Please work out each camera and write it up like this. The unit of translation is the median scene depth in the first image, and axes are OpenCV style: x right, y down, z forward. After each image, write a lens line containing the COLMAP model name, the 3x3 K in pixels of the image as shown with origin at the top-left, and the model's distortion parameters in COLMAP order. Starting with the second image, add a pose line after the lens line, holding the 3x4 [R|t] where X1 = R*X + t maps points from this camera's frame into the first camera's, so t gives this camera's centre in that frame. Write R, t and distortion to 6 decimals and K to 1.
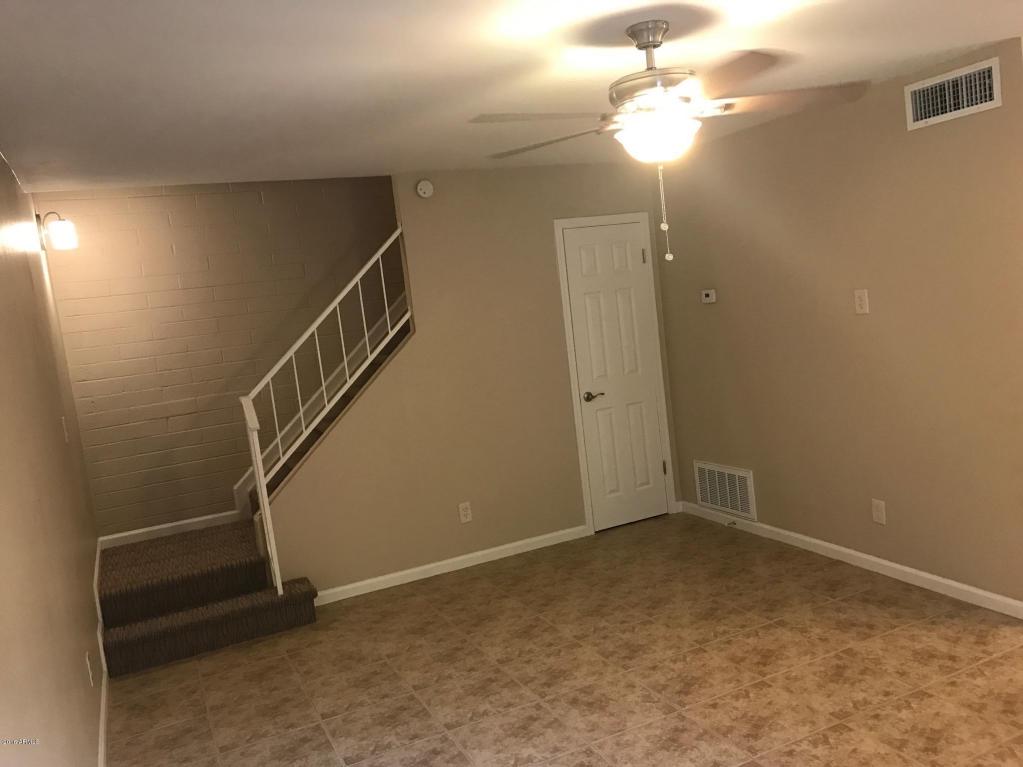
lens RADIAL K [[844.5, 0, 512.0], [0, 844.5, 380.1], [0, 0, 1]] dist [0.017926, -0.015691]
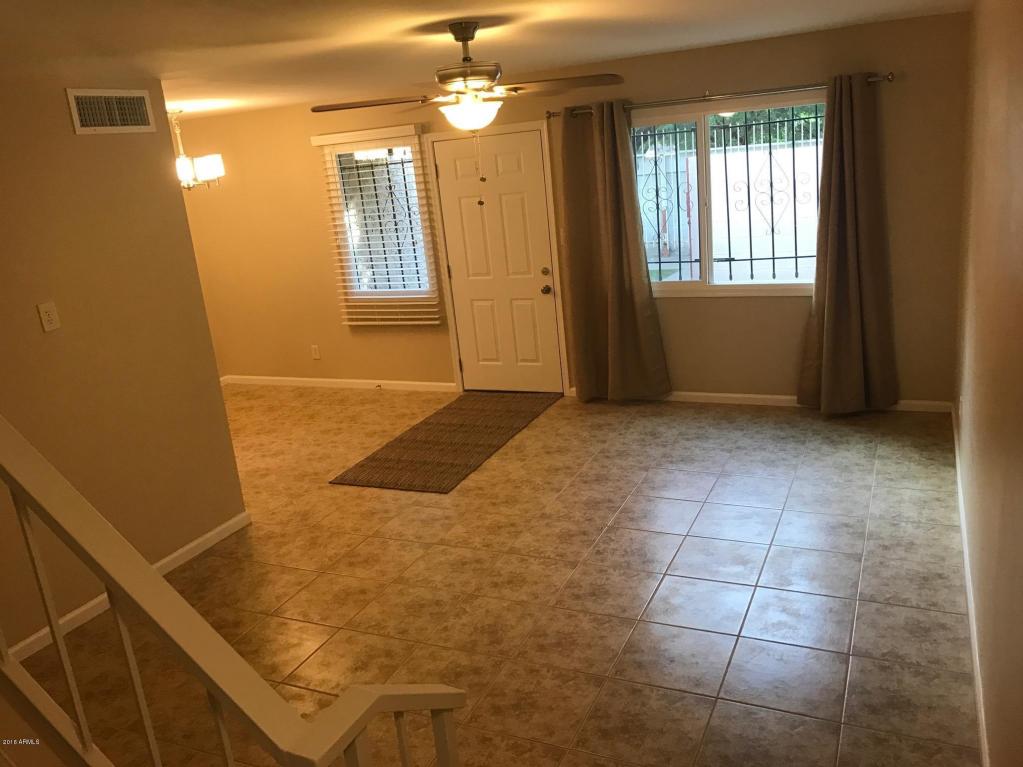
lens RADIAL K [[844.5, 0, 508.8], [0, 844.5, 381.7], [0, 0, 1]] dist [0.017926, -0.015691]
pose [[-0.626120, -0.033410, 0.779011, -0.666402], [0.246827, 0.939210, 0.238664, -0.140770], [-0.739628, 0.341714, -0.579812, 1.366690]]
